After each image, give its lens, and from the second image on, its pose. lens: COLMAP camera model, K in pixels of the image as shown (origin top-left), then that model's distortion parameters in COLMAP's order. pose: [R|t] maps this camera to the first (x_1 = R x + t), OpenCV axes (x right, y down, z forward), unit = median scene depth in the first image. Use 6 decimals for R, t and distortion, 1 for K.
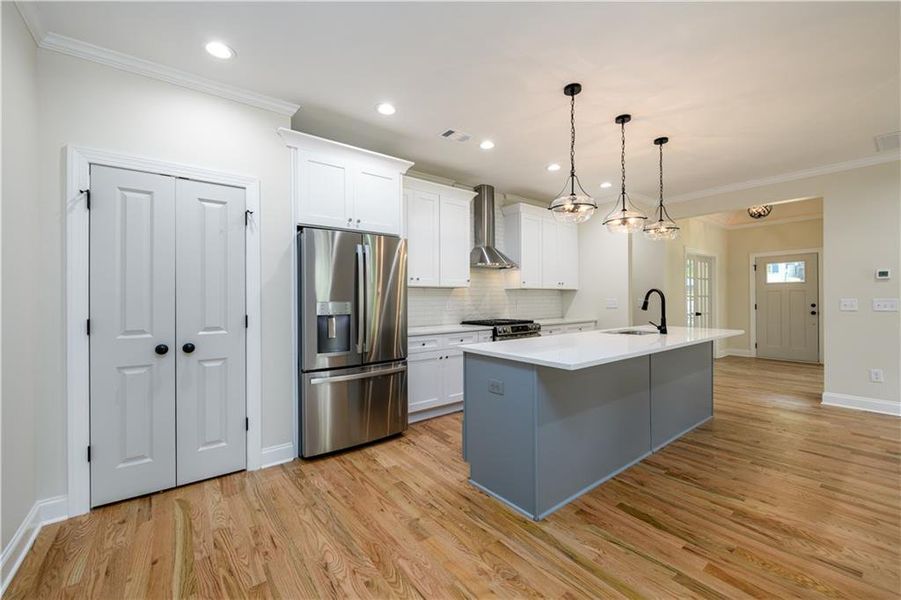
lens RADIAL K [[361.1, 0, 450.5], [0, 361.1, 300.0], [0, 0, 1]] dist [0.002474, 0.000047]
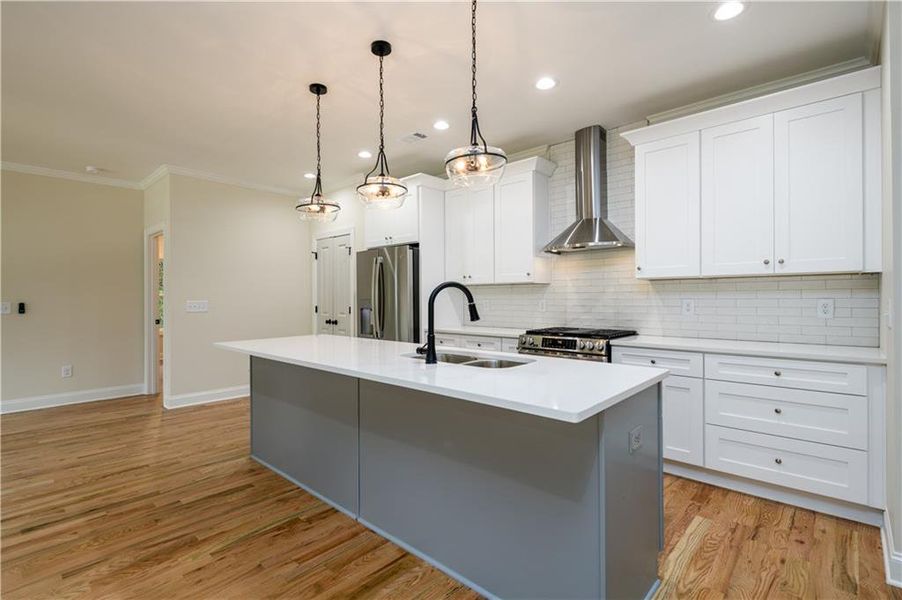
lens RADIAL K [[414.5, 0, 460.2], [0, 414.5, 299.3], [0, 0, 1]] dist [-0.000355, 0.000387]
pose [[0.191179, 0.009865, -0.981506, 1.443578], [0.000408, 0.999949, 0.010130, -0.013465], [0.981555, -0.002337, 0.191165, 1.091827]]
